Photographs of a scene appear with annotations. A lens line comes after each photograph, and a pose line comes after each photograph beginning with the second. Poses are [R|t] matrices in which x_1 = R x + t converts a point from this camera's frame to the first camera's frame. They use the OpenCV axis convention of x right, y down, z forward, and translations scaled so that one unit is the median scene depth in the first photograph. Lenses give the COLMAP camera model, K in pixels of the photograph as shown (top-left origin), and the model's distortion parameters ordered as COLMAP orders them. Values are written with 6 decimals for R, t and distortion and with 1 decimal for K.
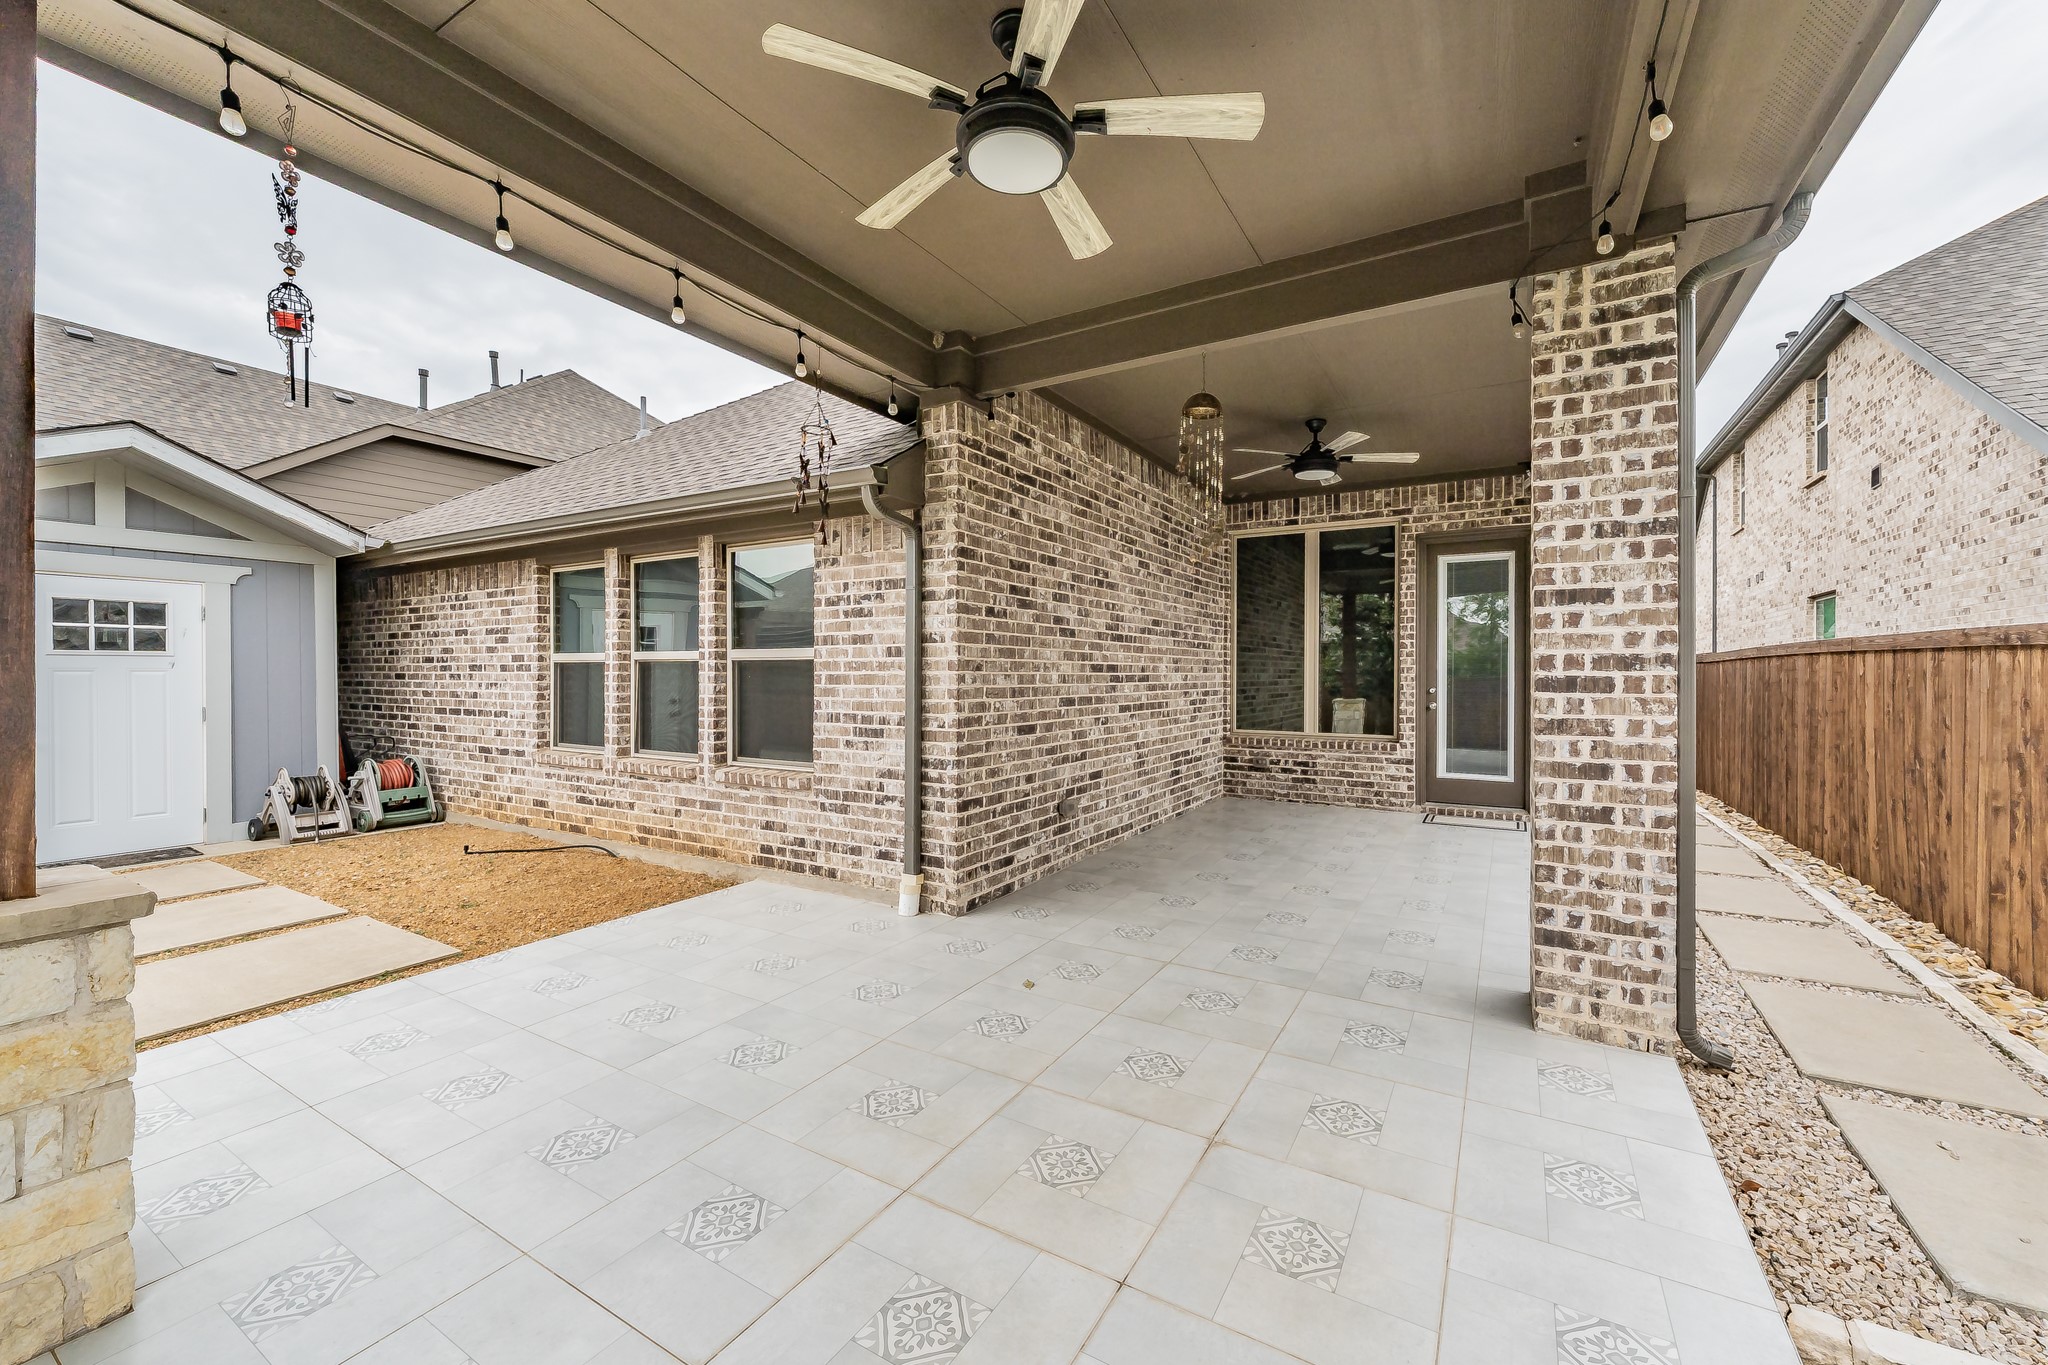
lens RADIAL K [[782.1, 0, 1081.9], [0, 782.1, 680.5], [0, 0, 1]] dist [0.000720, 0.000209]
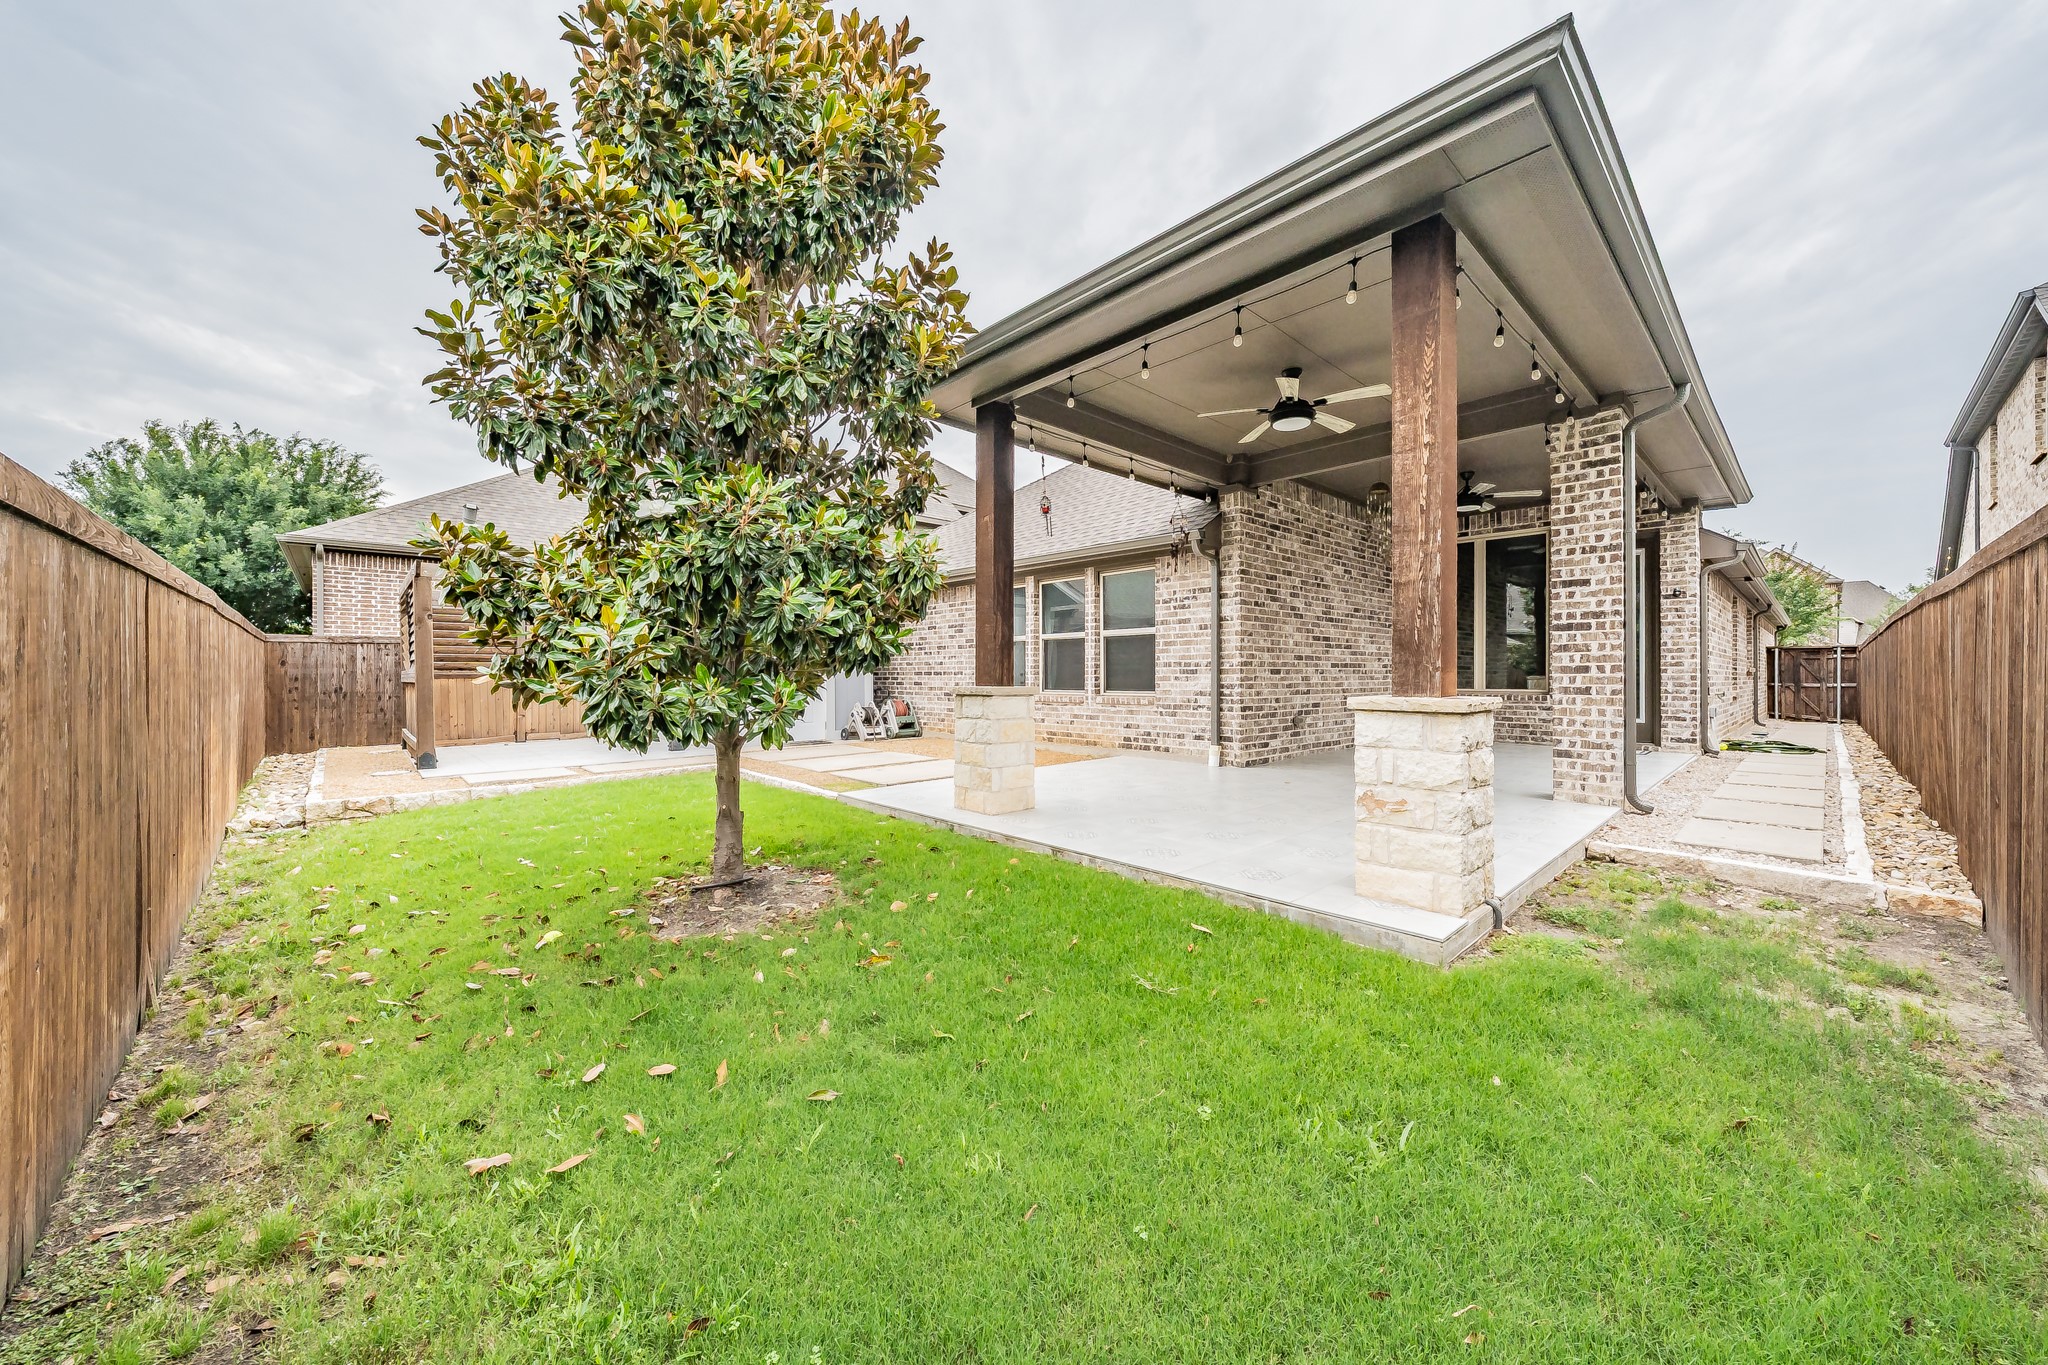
lens RADIAL K [[745.0, 0, 1080.1], [0, 745.0, 683.0], [0, 0, 1]] dist [0.003366, 0.000106]
pose [[0.963669, -0.003864, -0.267073, -0.049393], [0.004581, 0.999987, 0.002063, 0.086556], [0.267061, -0.003211, 0.963674, -0.740305]]
